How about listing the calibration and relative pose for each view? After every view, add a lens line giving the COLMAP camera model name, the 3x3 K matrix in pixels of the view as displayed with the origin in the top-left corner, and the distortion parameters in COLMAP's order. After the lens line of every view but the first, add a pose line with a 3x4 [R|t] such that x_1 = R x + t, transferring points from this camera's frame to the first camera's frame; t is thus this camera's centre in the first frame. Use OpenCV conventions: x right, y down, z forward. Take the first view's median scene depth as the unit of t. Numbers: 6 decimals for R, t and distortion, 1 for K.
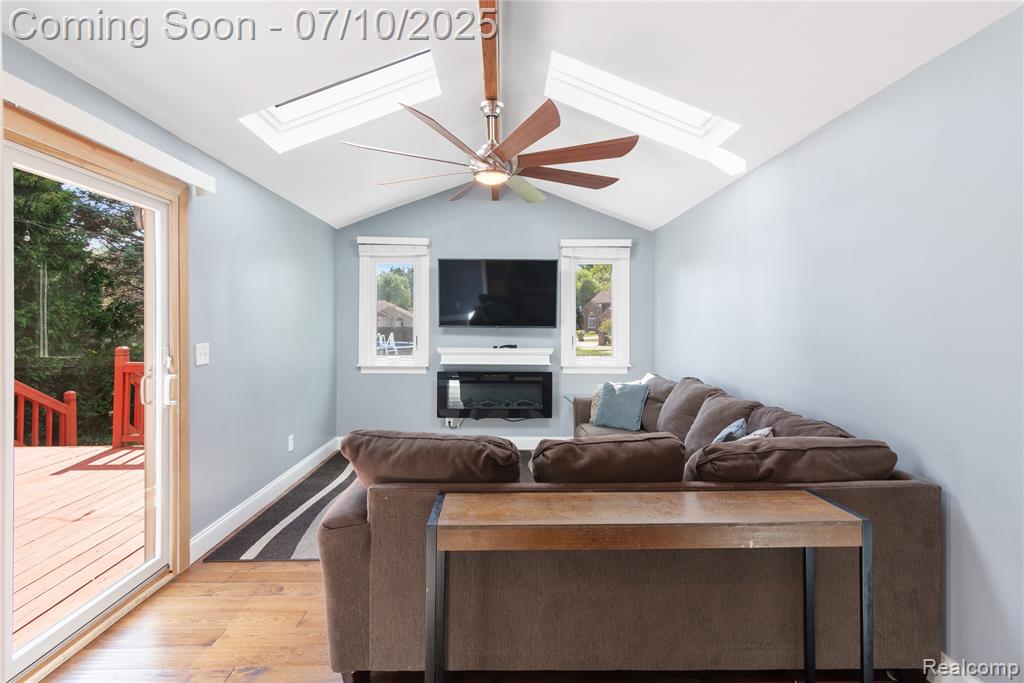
lens RADIAL K [[494.1, 0, 505.4], [0, 494.1, 327.2], [0, 0, 1]] dist [0.002845, 0.000518]
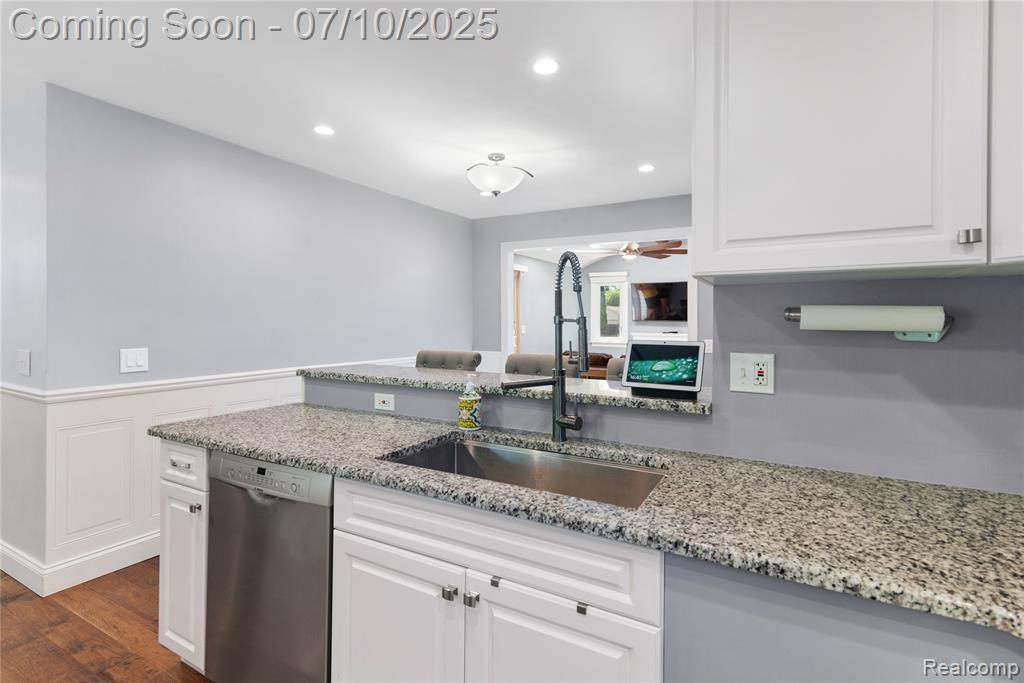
lens RADIAL K [[494.1, 0, 505.4], [0, 494.1, 327.2], [0, 0, 1]] dist [0.002845, 0.000518]
pose [[0.853007, 0.007119, -0.521850, 0.405601], [-0.002552, 0.999952, 0.009470, 0.005983], [0.521893, -0.006746, 0.852985, -0.764961]]
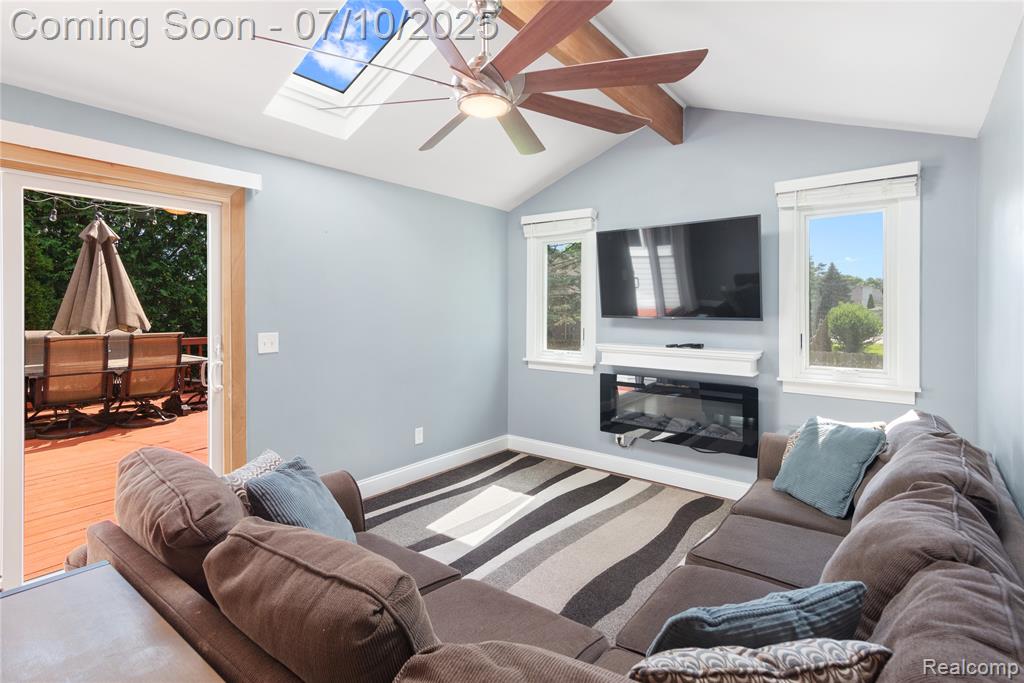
lens RADIAL K [[497.0, 0, 510.9], [0, 497.0, 317.4], [0, 0, 1]] dist [0.006740, 0.000913]
pose [[0.768929, 0.006873, -0.639297, 0.264120], [-0.004497, 0.999976, 0.005341, -0.004722], [0.639318, -0.001232, 0.768941, 0.285155]]
